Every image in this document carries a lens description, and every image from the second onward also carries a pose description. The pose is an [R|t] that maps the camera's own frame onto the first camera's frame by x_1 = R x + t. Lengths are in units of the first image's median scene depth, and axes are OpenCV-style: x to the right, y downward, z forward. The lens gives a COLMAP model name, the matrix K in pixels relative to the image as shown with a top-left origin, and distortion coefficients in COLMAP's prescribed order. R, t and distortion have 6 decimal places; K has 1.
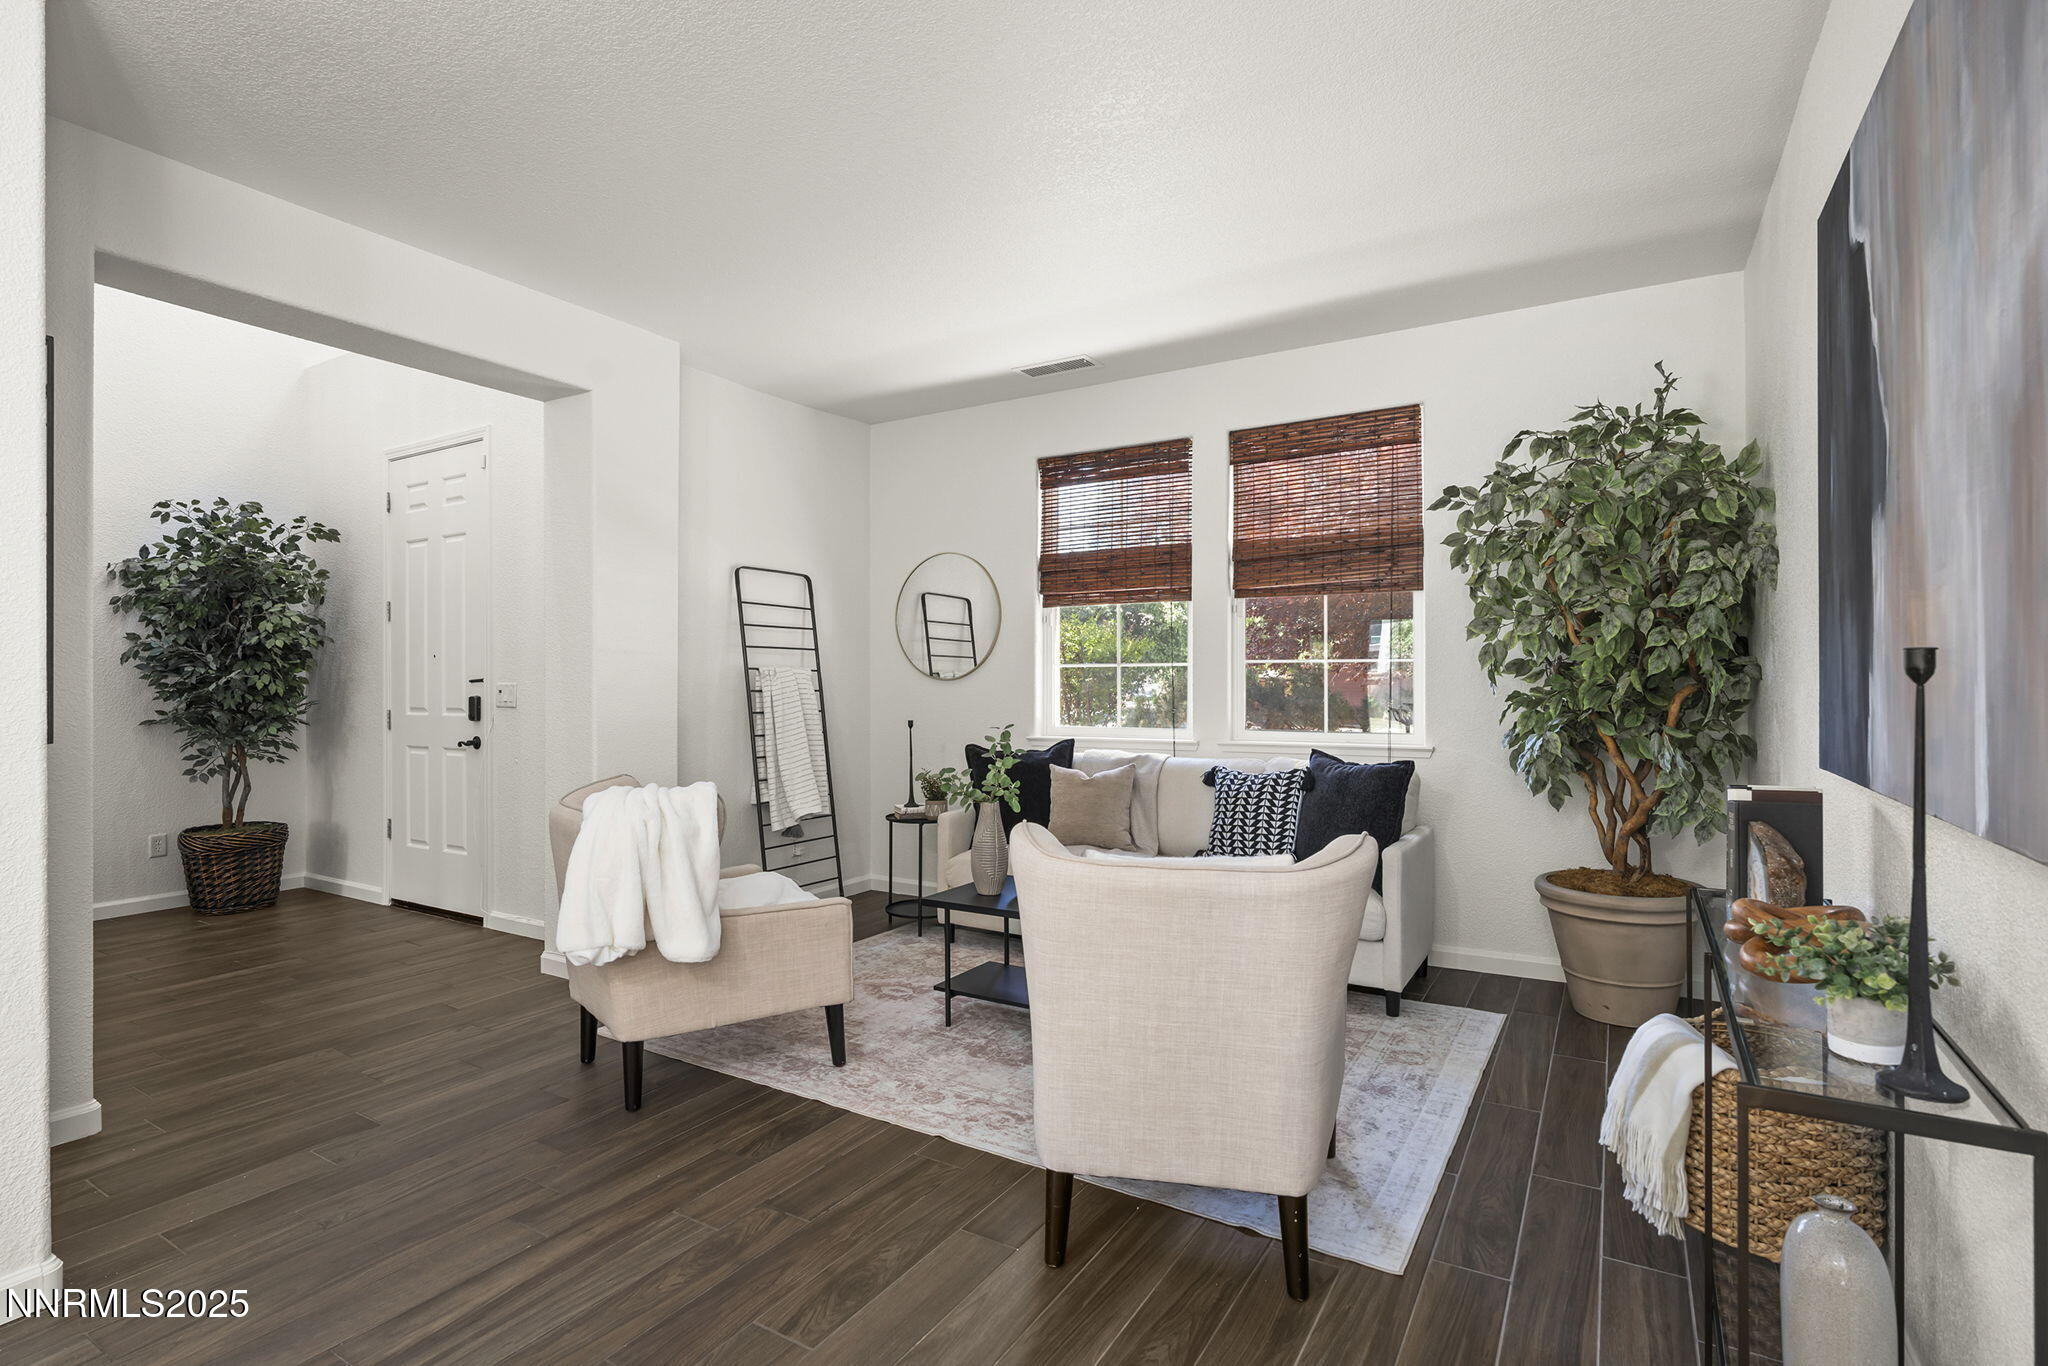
lens RADIAL K [[979.2, 0, 1017.6], [0, 979.2, 680.4], [0, 0, 1]] dist [-0.002358, -0.000016]
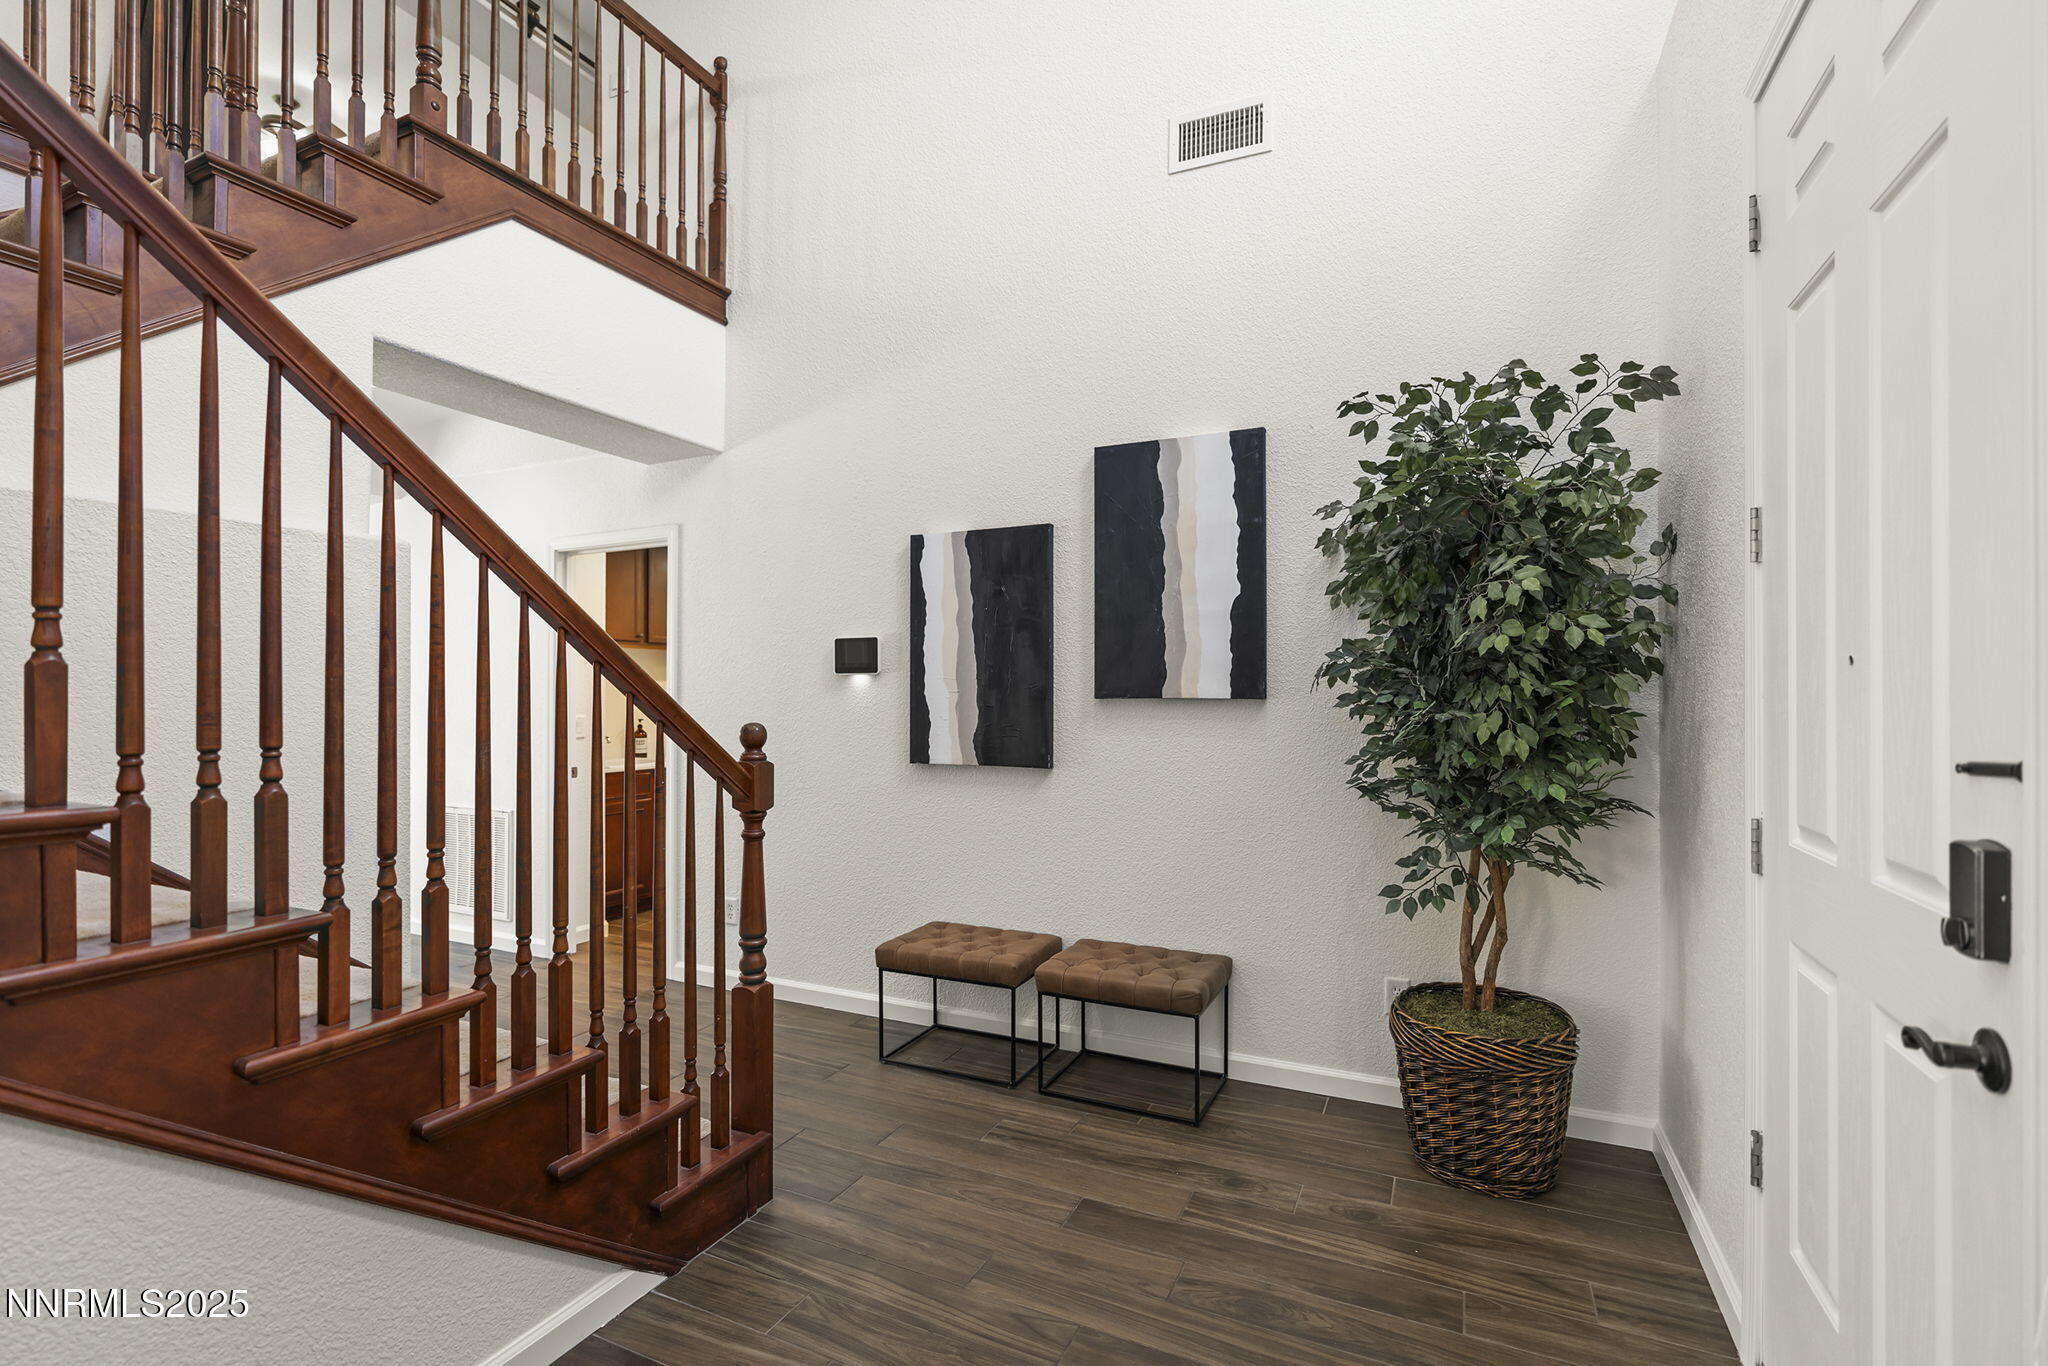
lens RADIAL K [[926.7, 0, 1019.4], [0, 926.7, 689.2], [0, 0, 1]] dist [-0.002770, 0.002345]
pose [[0.107057, -0.003046, -0.994248, -0.353770], [0.001460, 0.999995, -0.002907, -0.015580], [0.994252, -0.001140, 0.107061, 0.723616]]
